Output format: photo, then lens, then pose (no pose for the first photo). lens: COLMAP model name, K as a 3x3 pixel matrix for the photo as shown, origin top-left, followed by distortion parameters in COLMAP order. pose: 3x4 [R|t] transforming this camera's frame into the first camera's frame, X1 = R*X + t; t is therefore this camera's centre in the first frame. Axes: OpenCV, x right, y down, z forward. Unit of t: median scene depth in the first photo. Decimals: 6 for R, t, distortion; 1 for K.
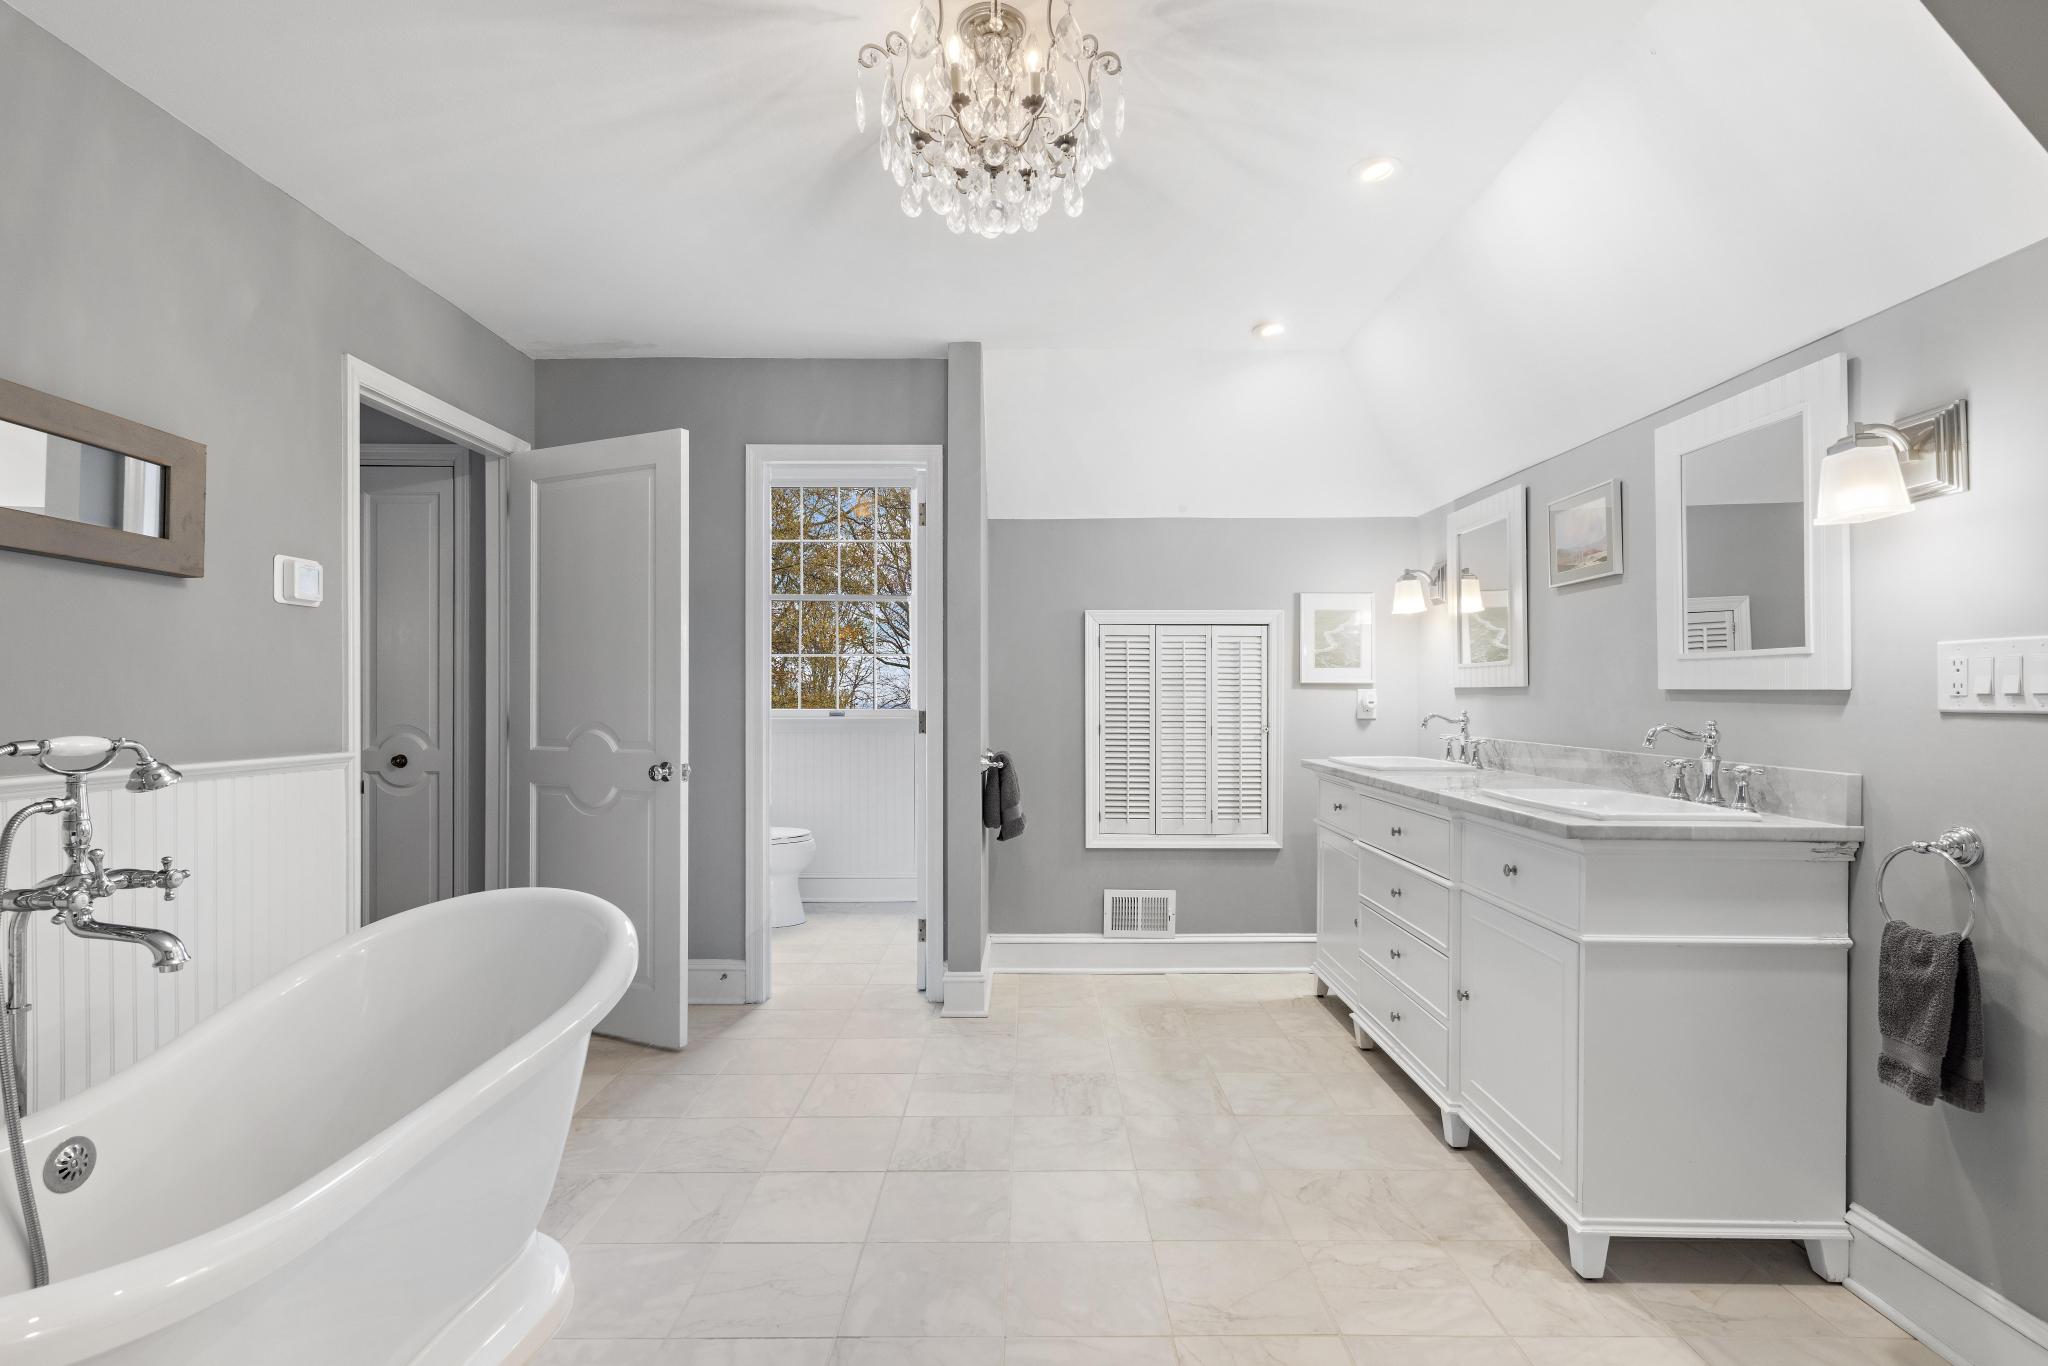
lens RADIAL K [[948.2, 0, 1026.8], [0, 948.2, 694.6], [0, 0, 1]] dist [0.000371, 0.000087]
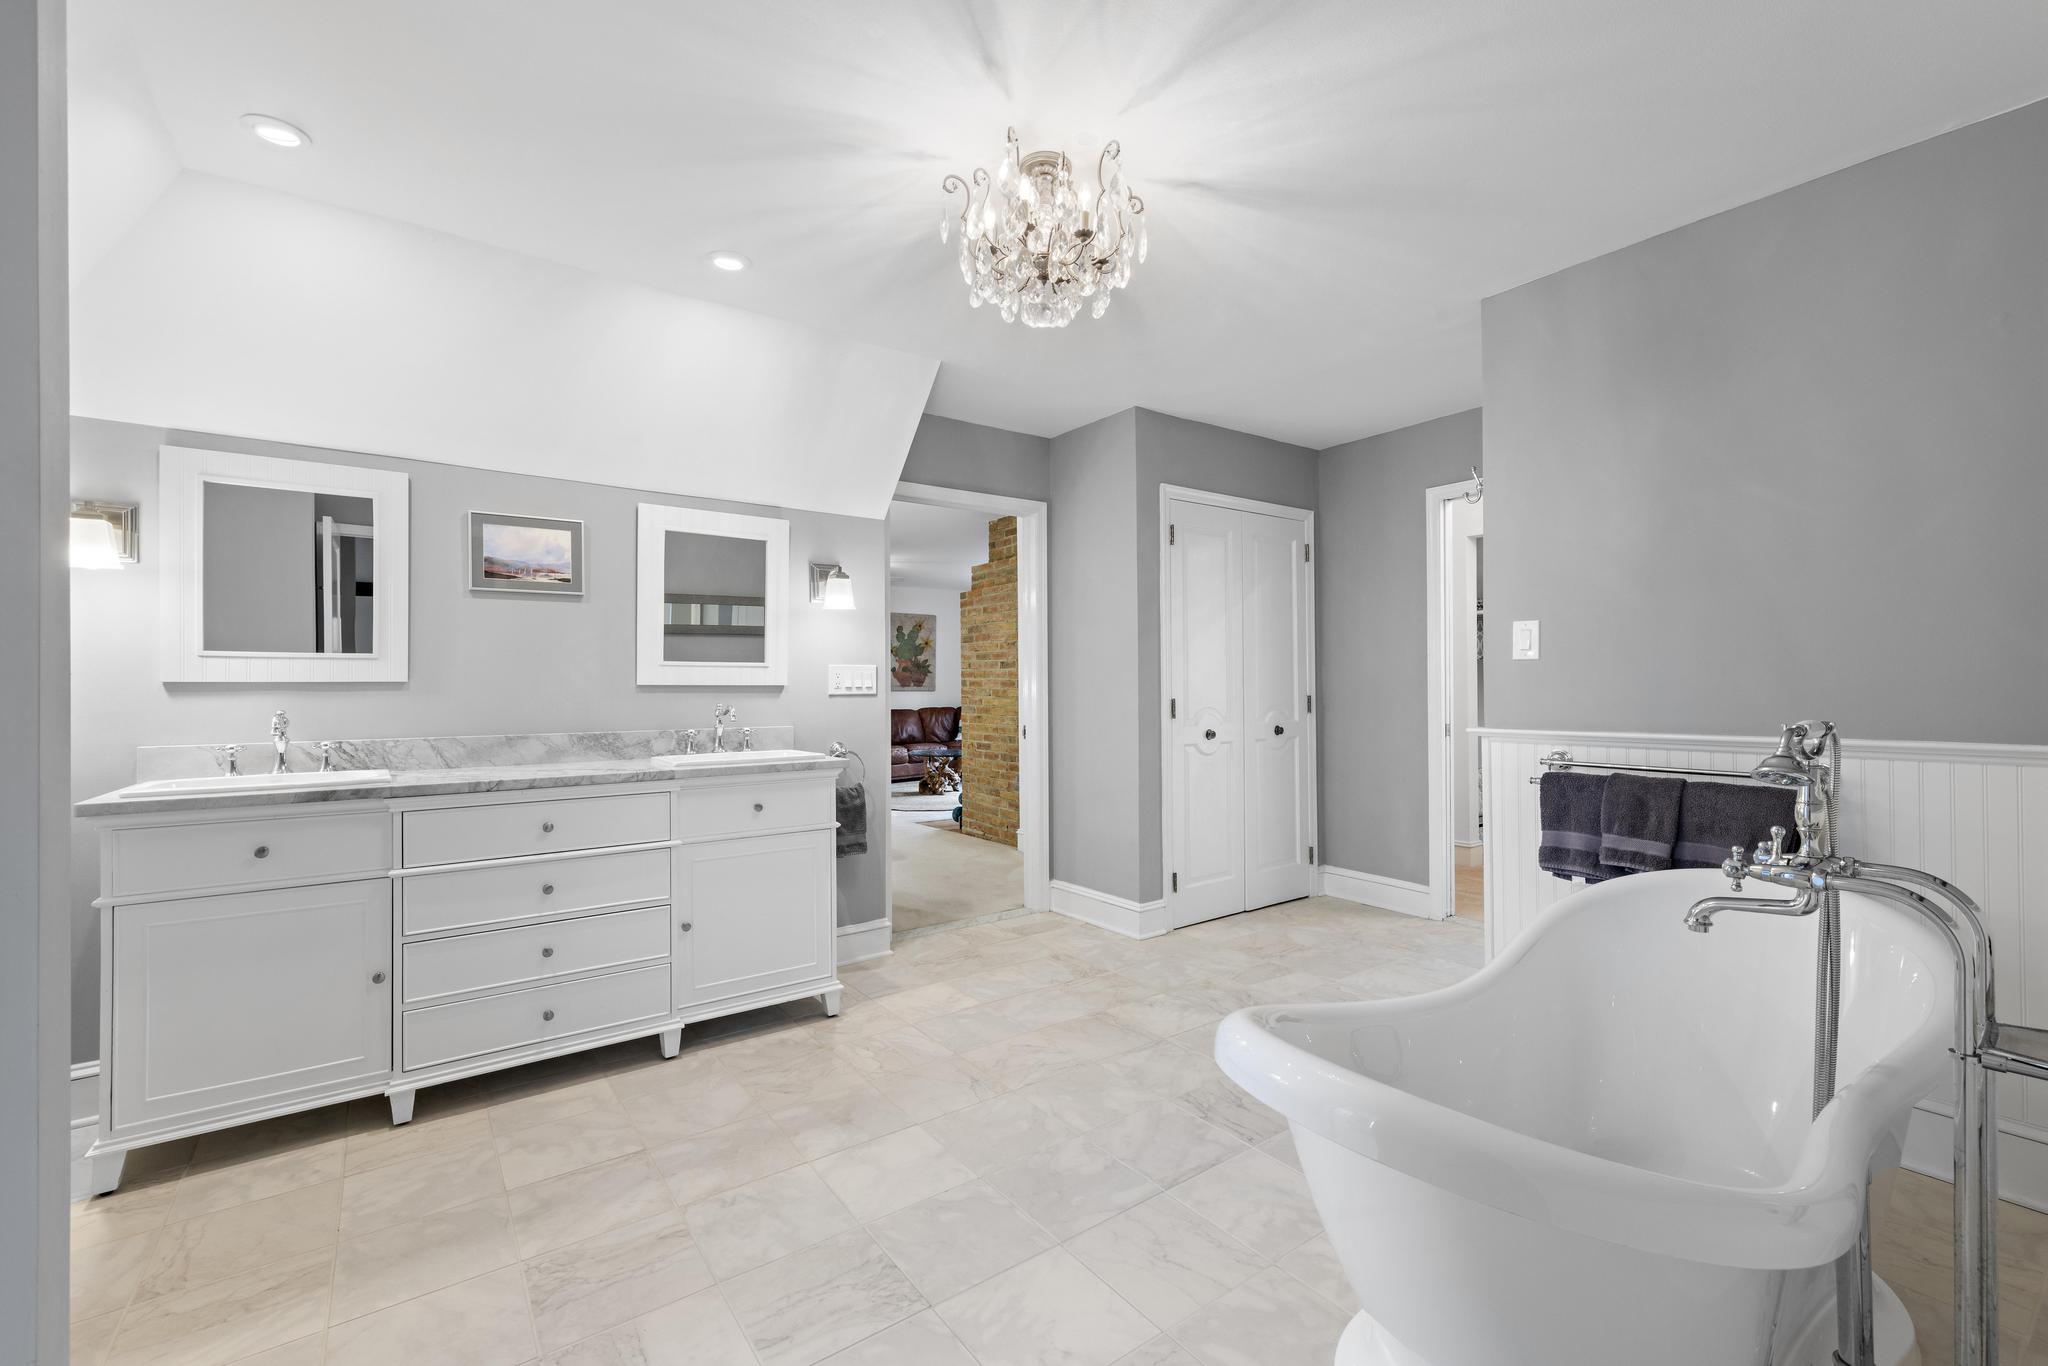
lens RADIAL K [[876.9, 0, 1028.0], [0, 876.9, 682.3], [0, 0, 1]] dist [0.000046, 0.000194]
pose [[-0.592995, 0.007639, 0.805170, -0.750230], [0.005781, 0.999970, -0.005230, 0.001114], [-0.805186, 0.001553, -0.593021, 1.323451]]
